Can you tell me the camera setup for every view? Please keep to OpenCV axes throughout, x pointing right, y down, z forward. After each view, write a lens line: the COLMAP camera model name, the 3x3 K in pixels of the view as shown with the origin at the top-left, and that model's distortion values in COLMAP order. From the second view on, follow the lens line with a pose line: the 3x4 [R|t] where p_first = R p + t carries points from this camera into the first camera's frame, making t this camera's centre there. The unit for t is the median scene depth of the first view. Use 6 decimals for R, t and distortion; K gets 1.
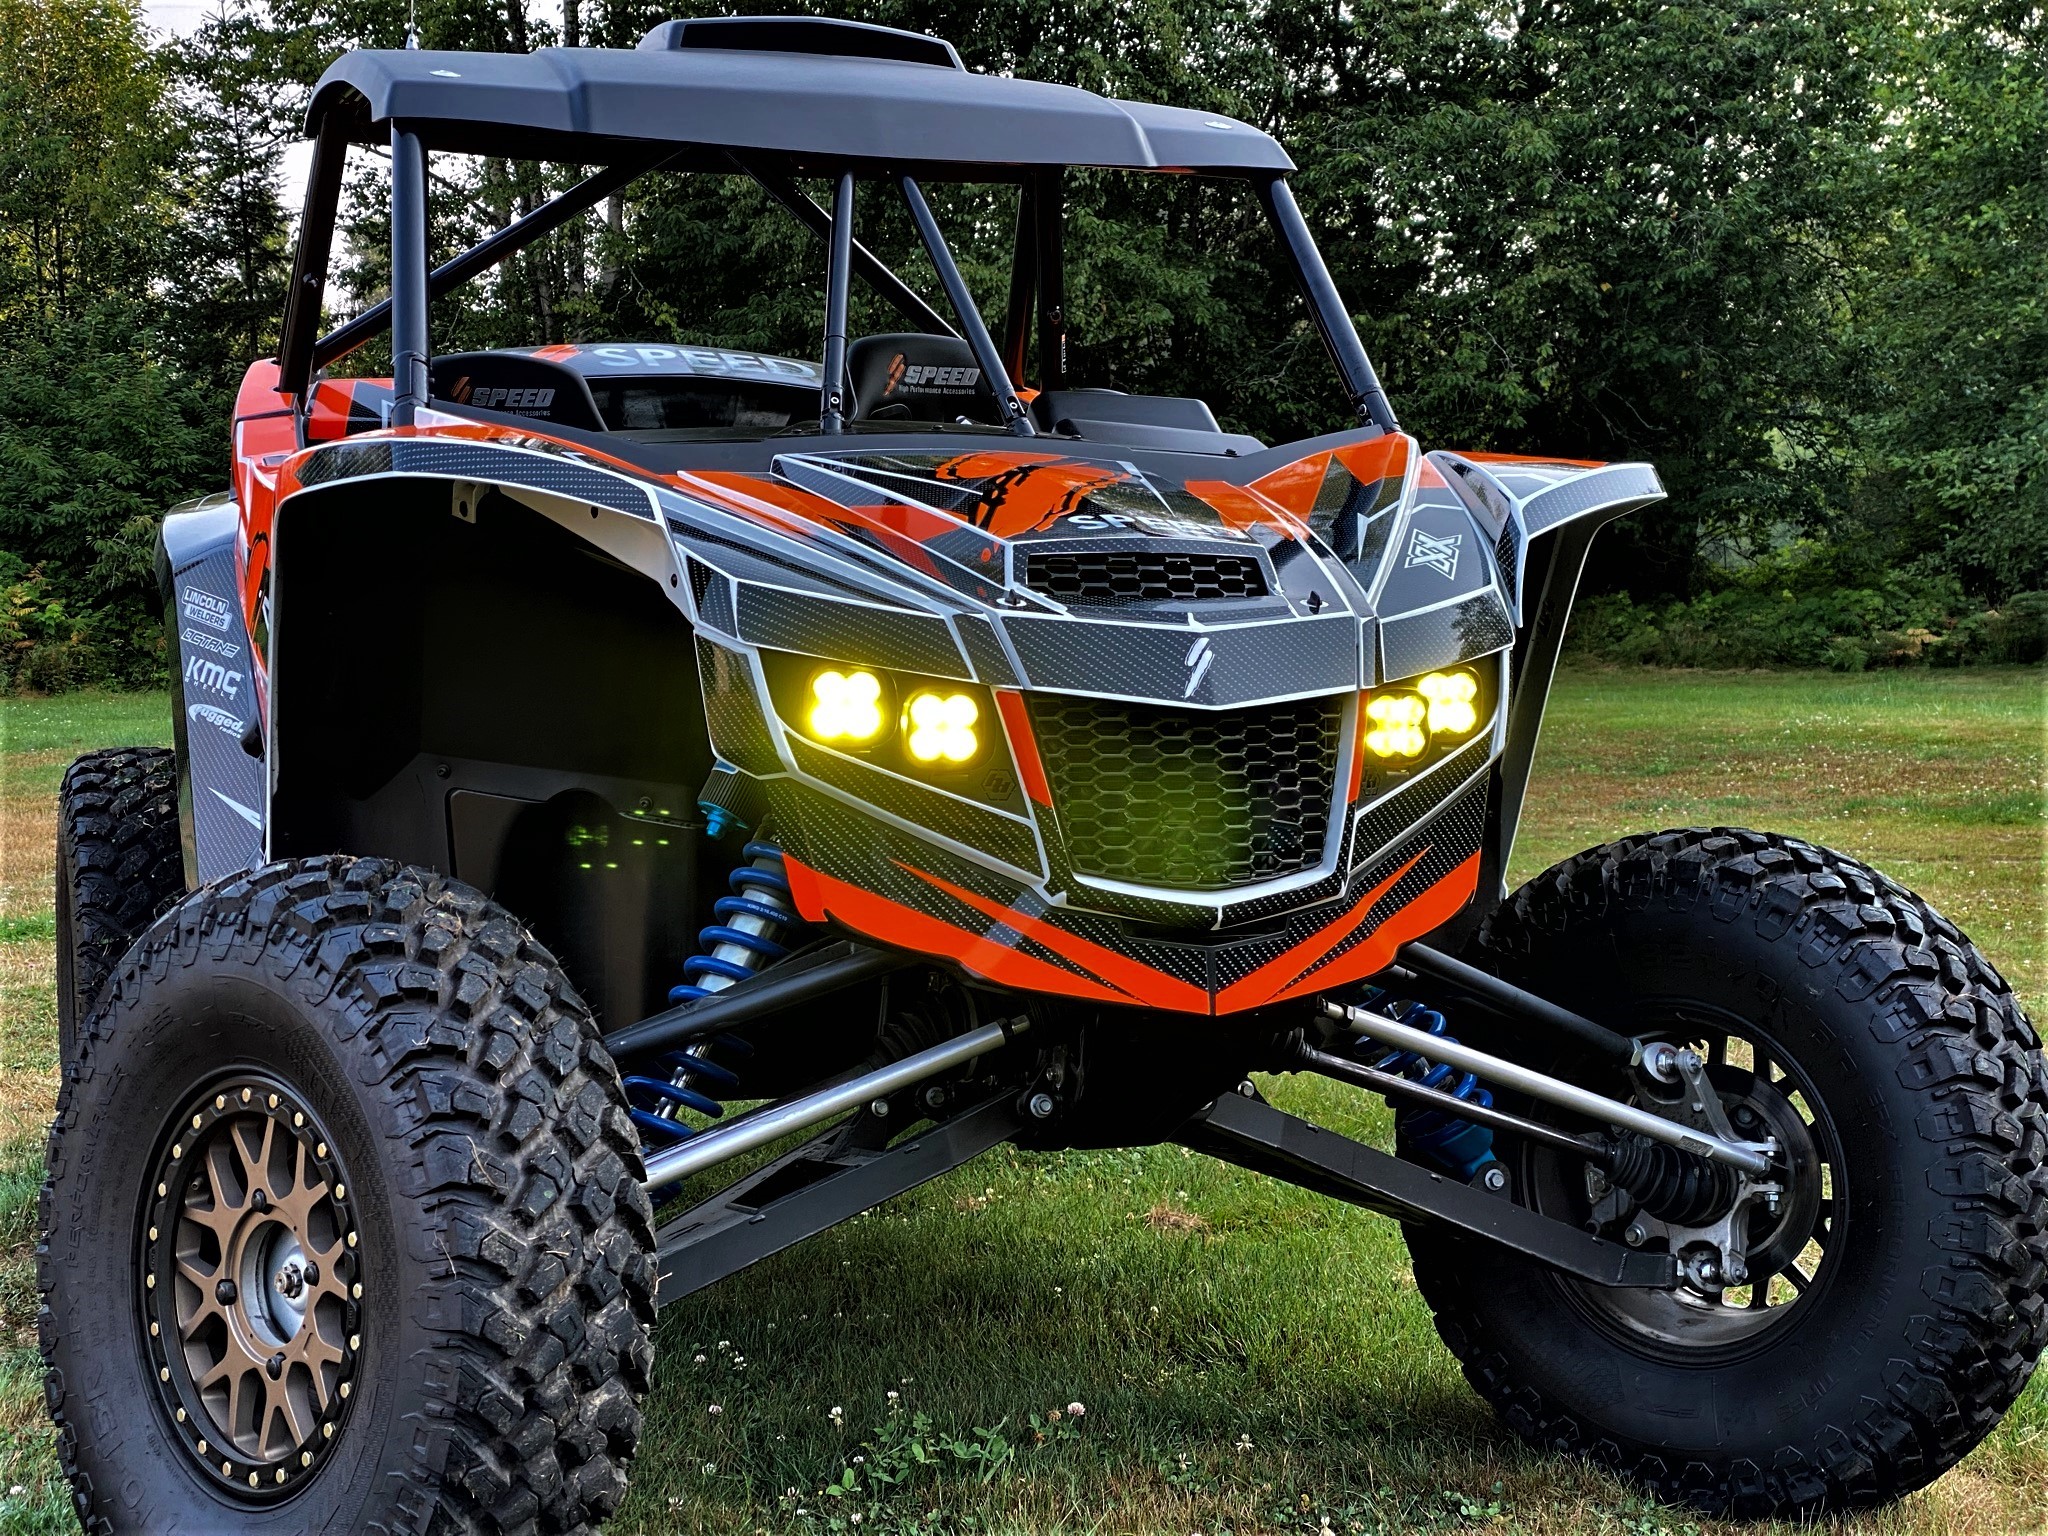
lens RADIAL K [[3043.0, 0, 1043.7], [0, 3043.0, 780.2], [0, 0, 1]] dist [0.152698, -0.160438]
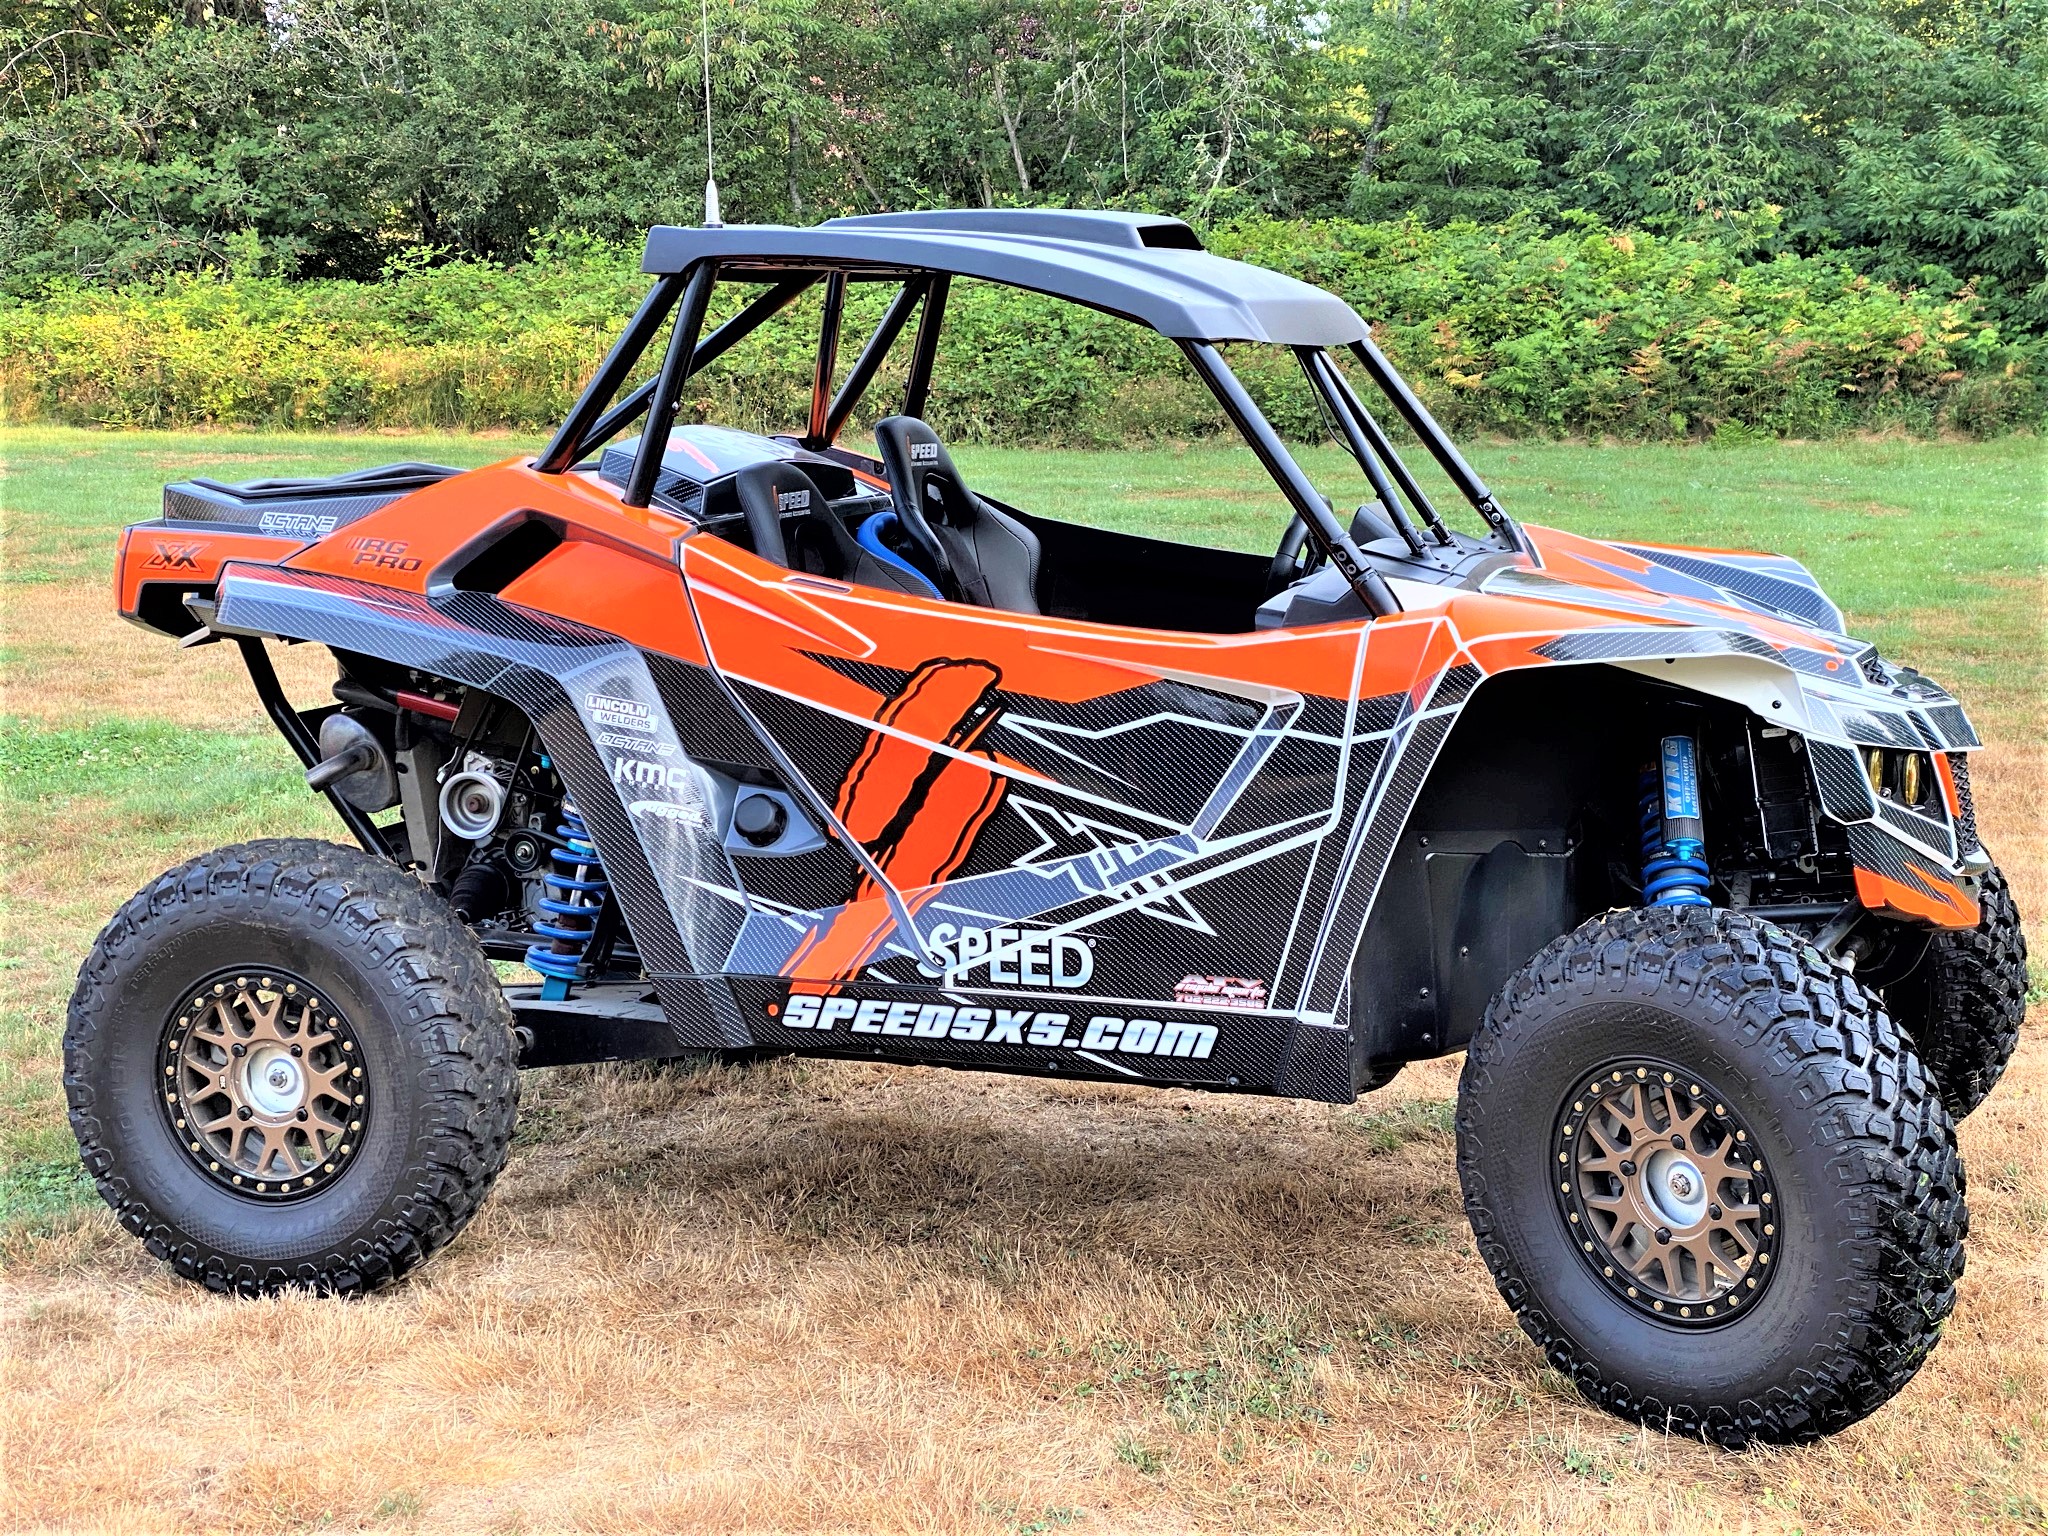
lens RADIAL K [[3039.7, 0, 1053.2], [0, 3039.7, 756.2], [0, 0, 1]] dist [0.180979, -0.347822]
pose [[0.843320, 0.097868, -0.528425, -0.840661], [-0.045832, 0.992793, 0.110728, -0.249100], [0.535454, -0.069160, 0.841728, 1.481353]]
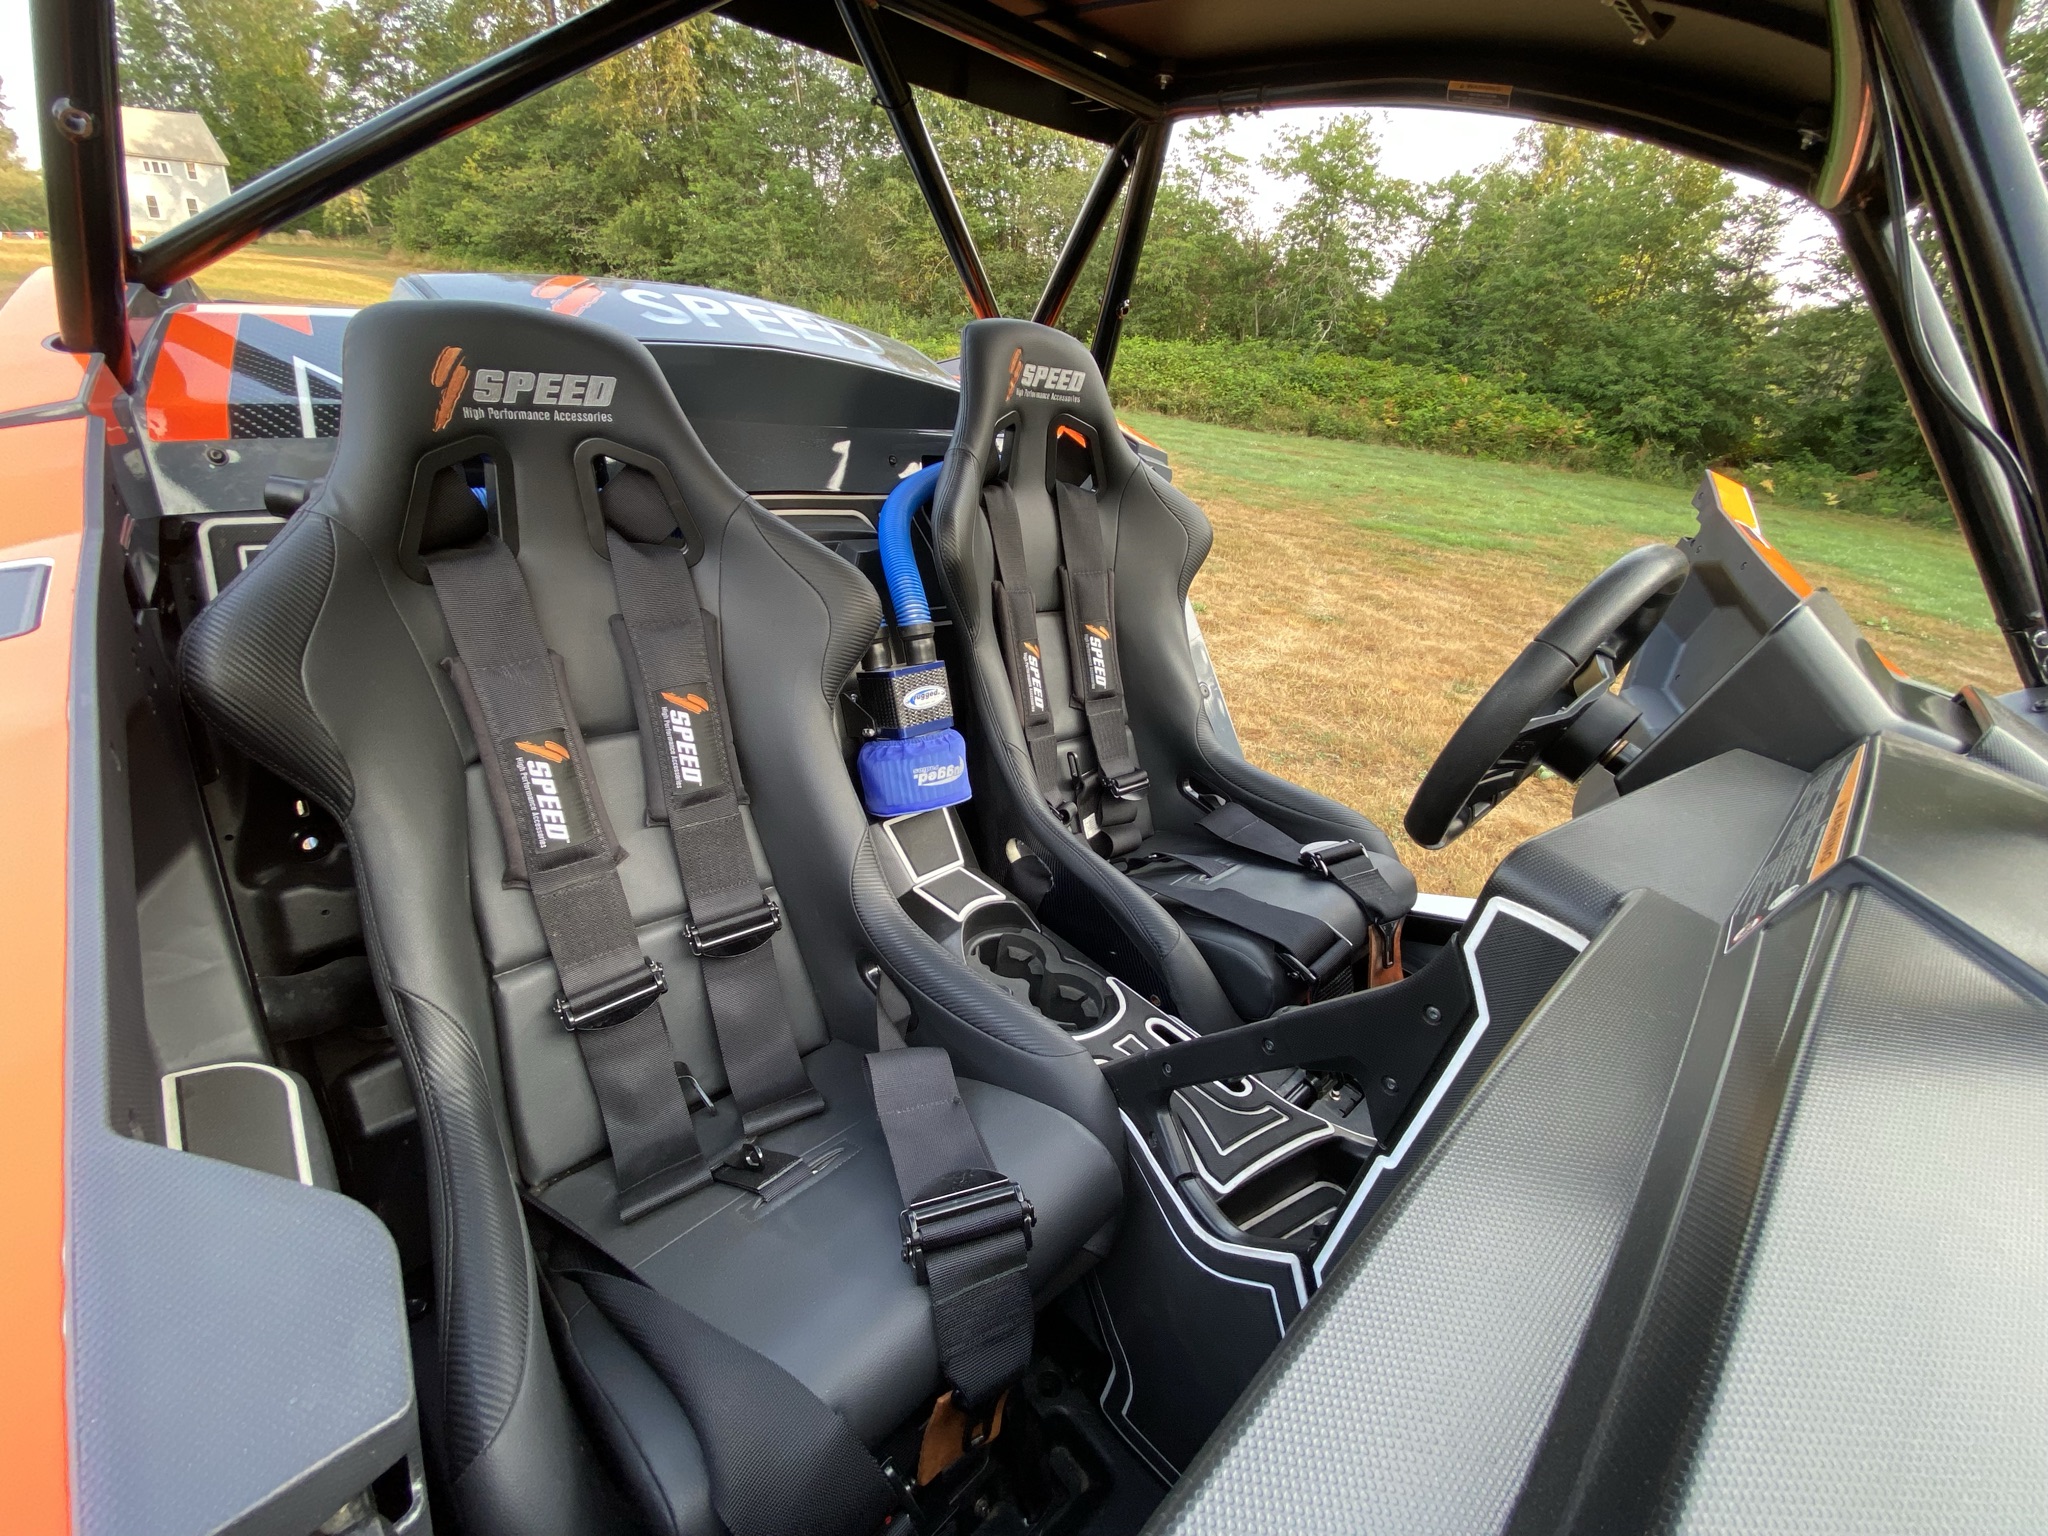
lens RADIAL K [[831.3, 0, 1019.6], [0, 831.3, 772.2], [0, 0, 1]] dist [0.010667, -0.016036]
pose [[0.661137, 0.416943, -0.623744, -1.165228], [-0.164968, 0.891805, 0.421271, -0.220785], [0.731904, -0.175620, 0.658388, 2.400091]]
